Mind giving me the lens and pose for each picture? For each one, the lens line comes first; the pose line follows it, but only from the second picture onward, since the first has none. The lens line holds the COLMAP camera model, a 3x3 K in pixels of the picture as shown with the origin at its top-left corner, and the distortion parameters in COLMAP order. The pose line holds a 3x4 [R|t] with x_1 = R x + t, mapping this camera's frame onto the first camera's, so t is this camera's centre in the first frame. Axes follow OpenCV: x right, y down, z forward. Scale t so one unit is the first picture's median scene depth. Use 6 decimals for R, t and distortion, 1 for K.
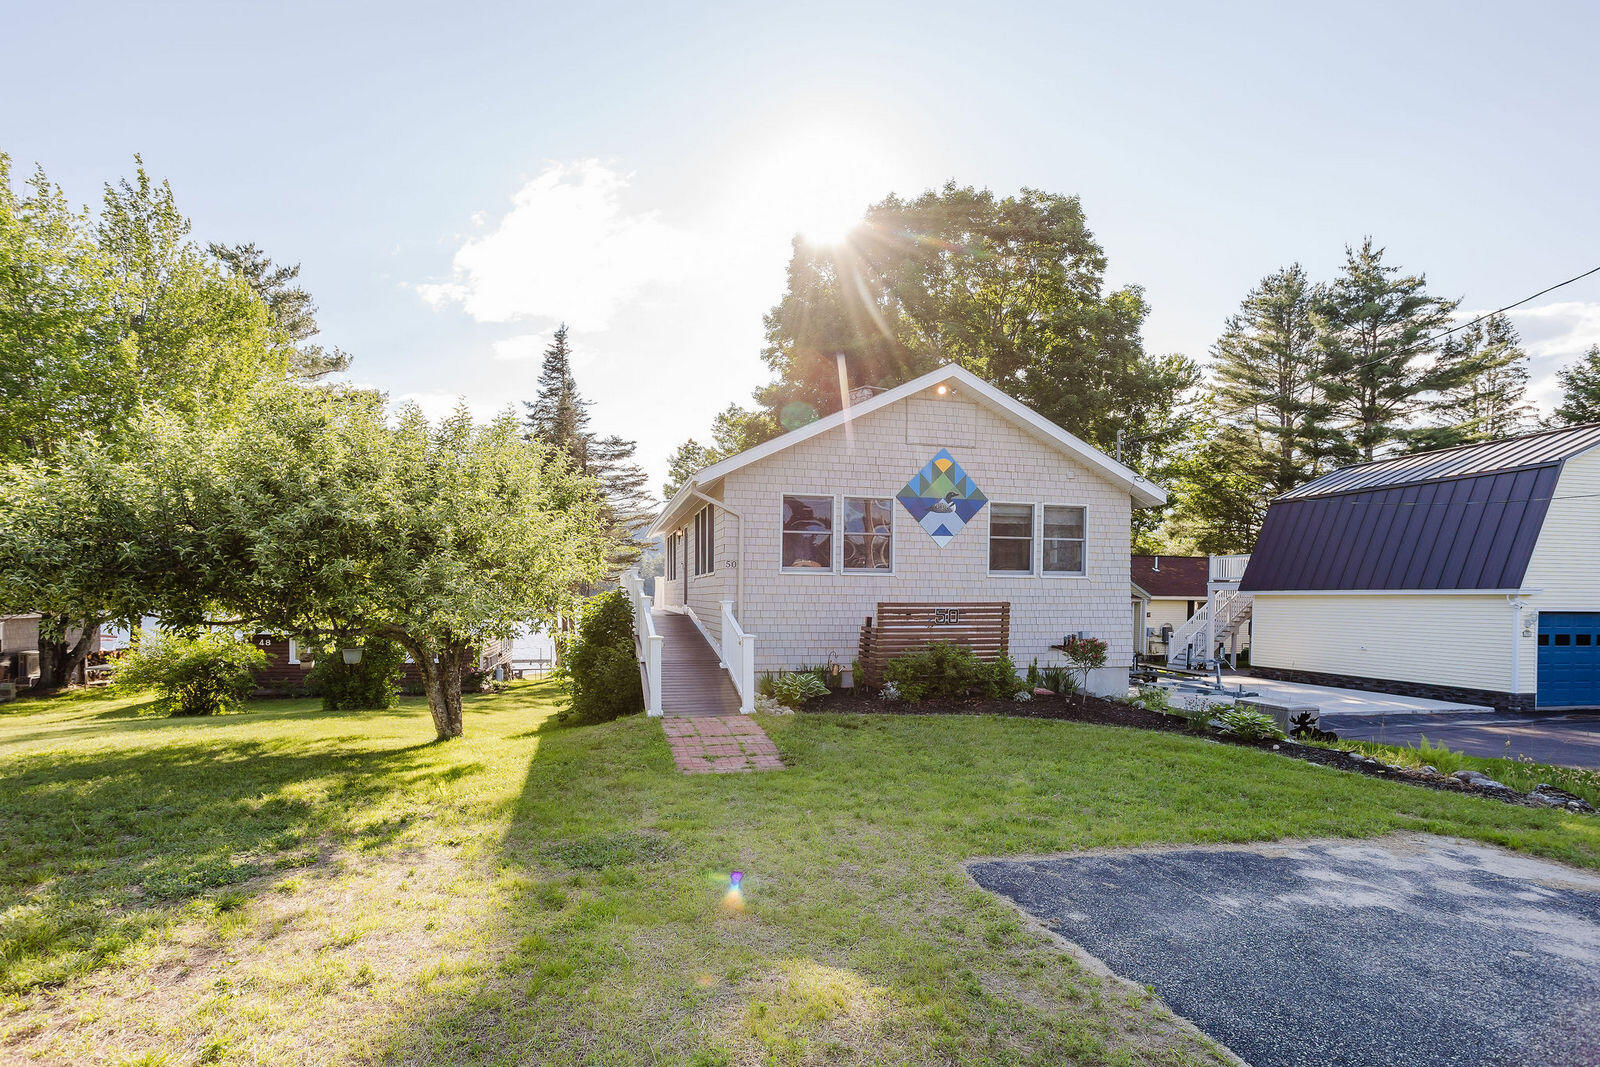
lens RADIAL K [[820.3, 0, 777.4], [0, 820.3, 586.1], [0, 0, 1]] dist [-0.048284, 0.031118]
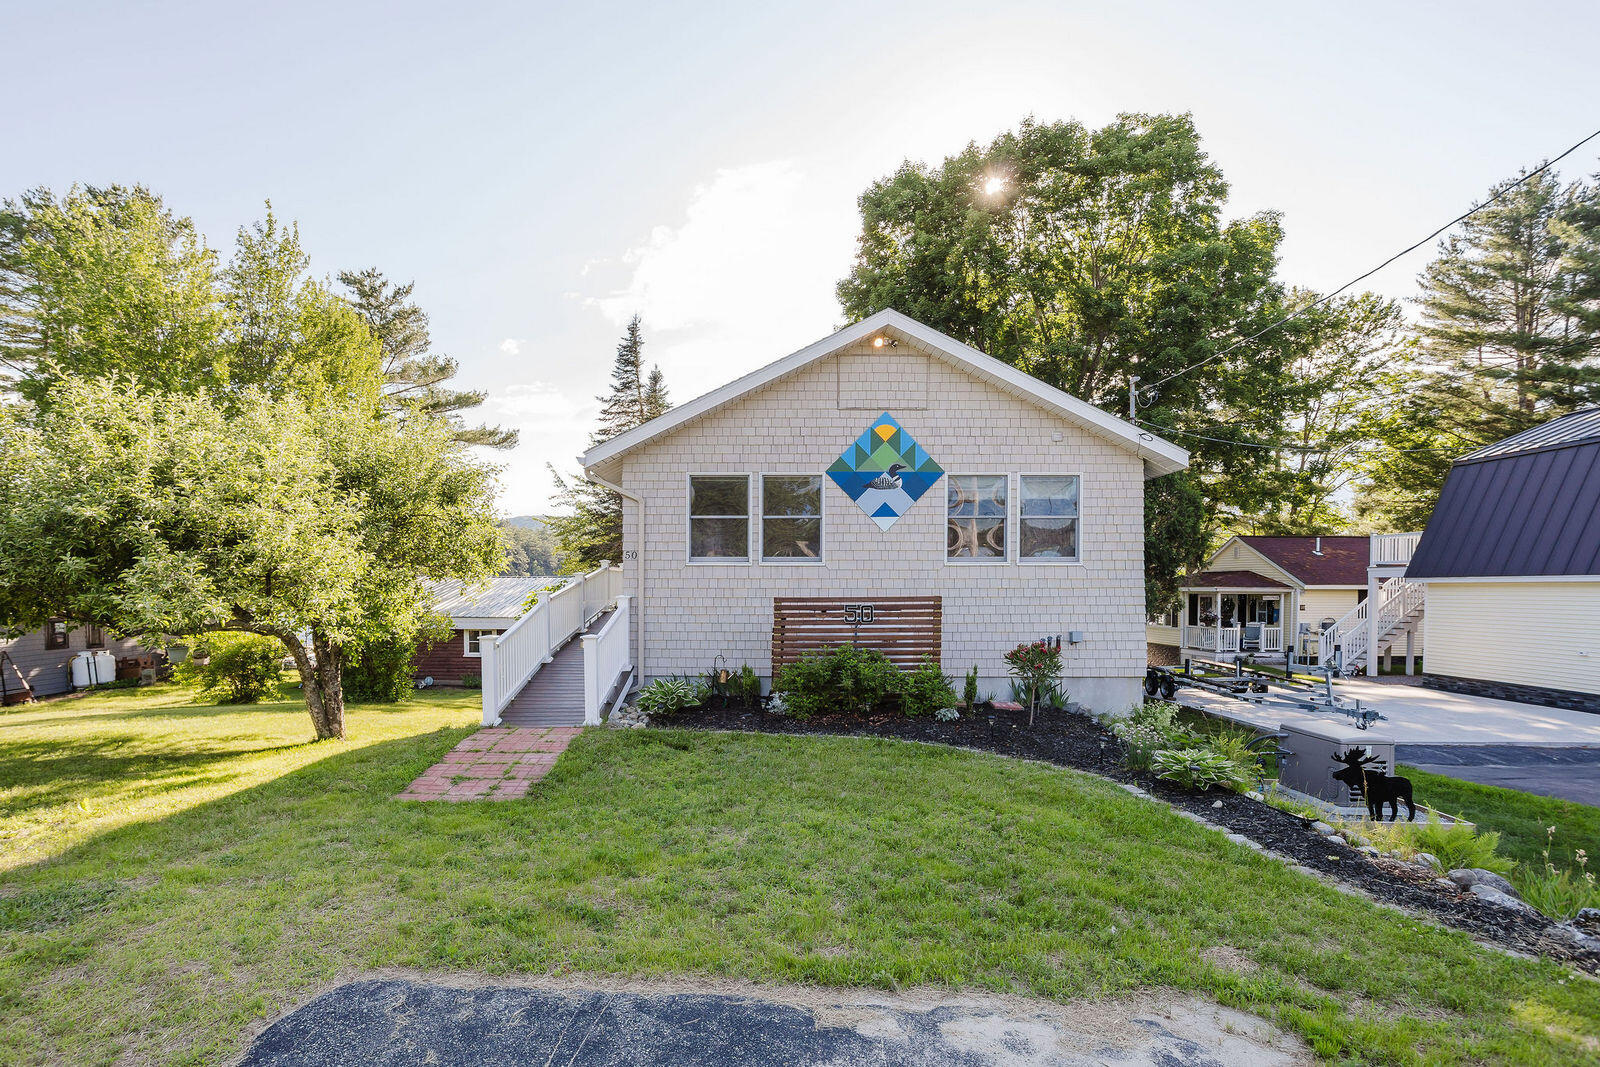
lens RADIAL K [[831.8, 0, 712.2], [0, 831.8, 578.4], [0, 0, 1]] dist [-0.055687, 0.033131]
pose [[0.968780, -0.010055, -0.247718, 0.237080], [0.010154, 0.999948, -0.000874, 0.000472], [0.247714, -0.001668, 0.968832, 0.133925]]
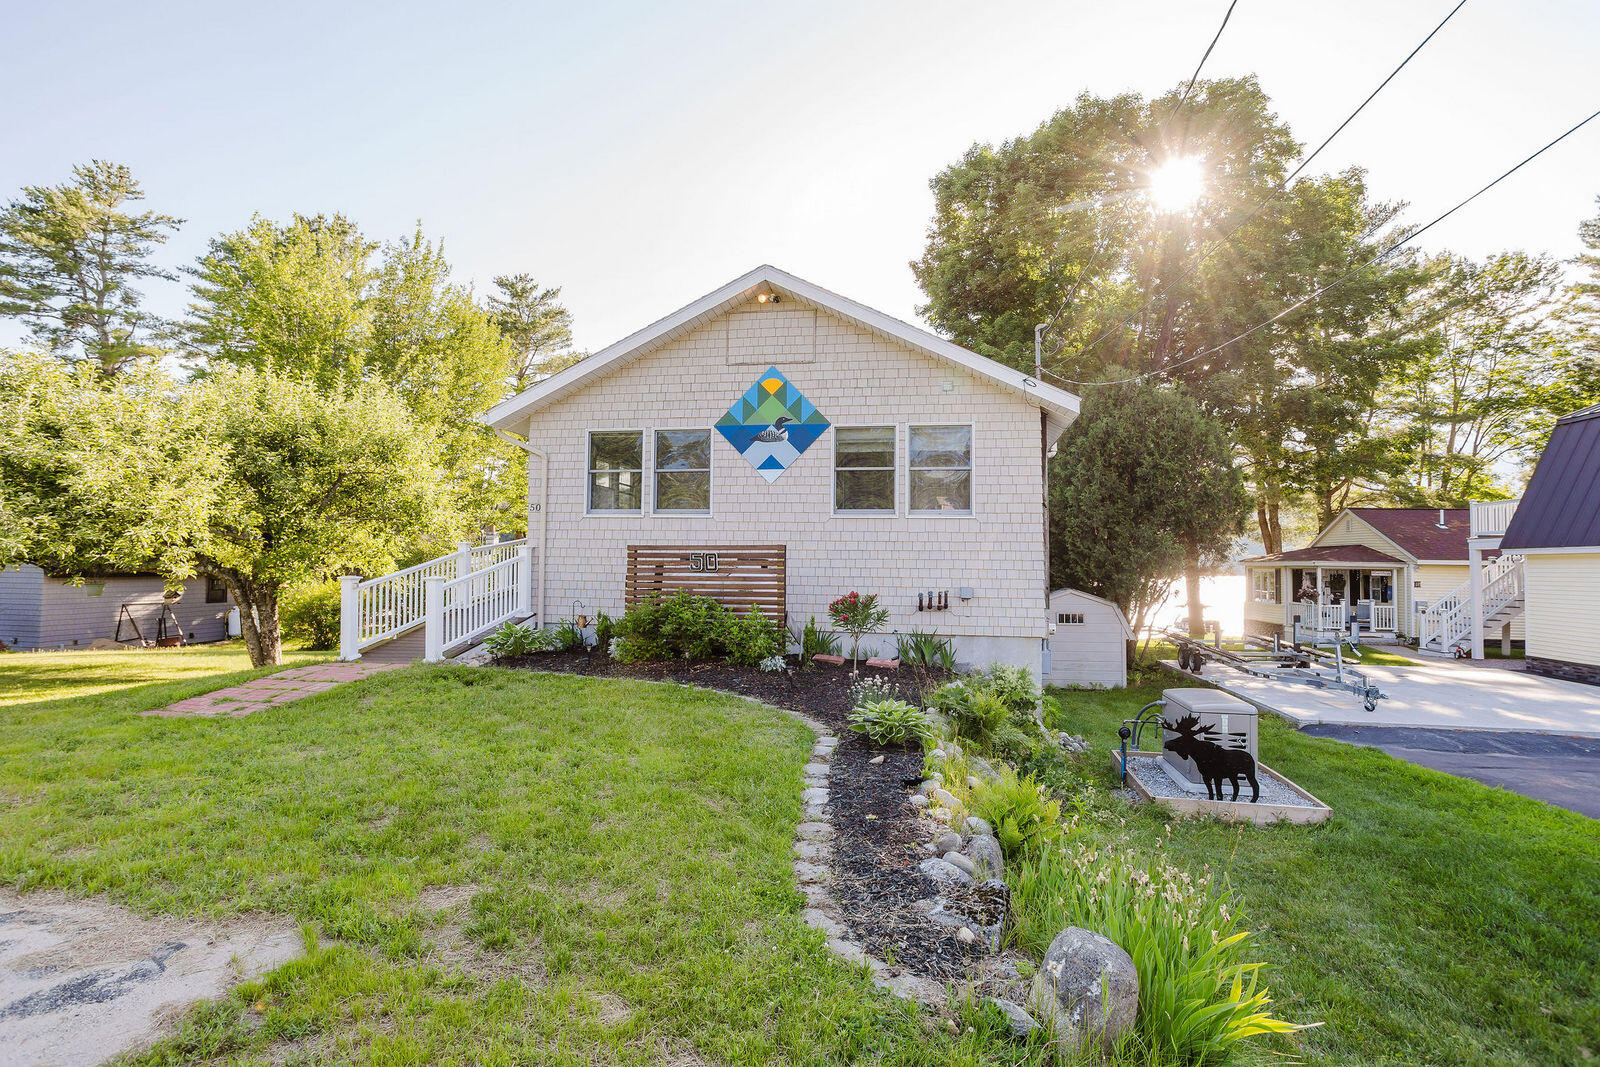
lens RADIAL K [[783.5, 0, 744.4], [0, 783.5, 503.5], [0, 0, 1]] dist [-0.049276, 0.026250]
pose [[0.917735, -0.025592, -0.396367, 0.488498], [-0.001436, 0.997702, -0.067742, 0.027762], [0.397190, 0.062739, 0.915590, 0.253089]]
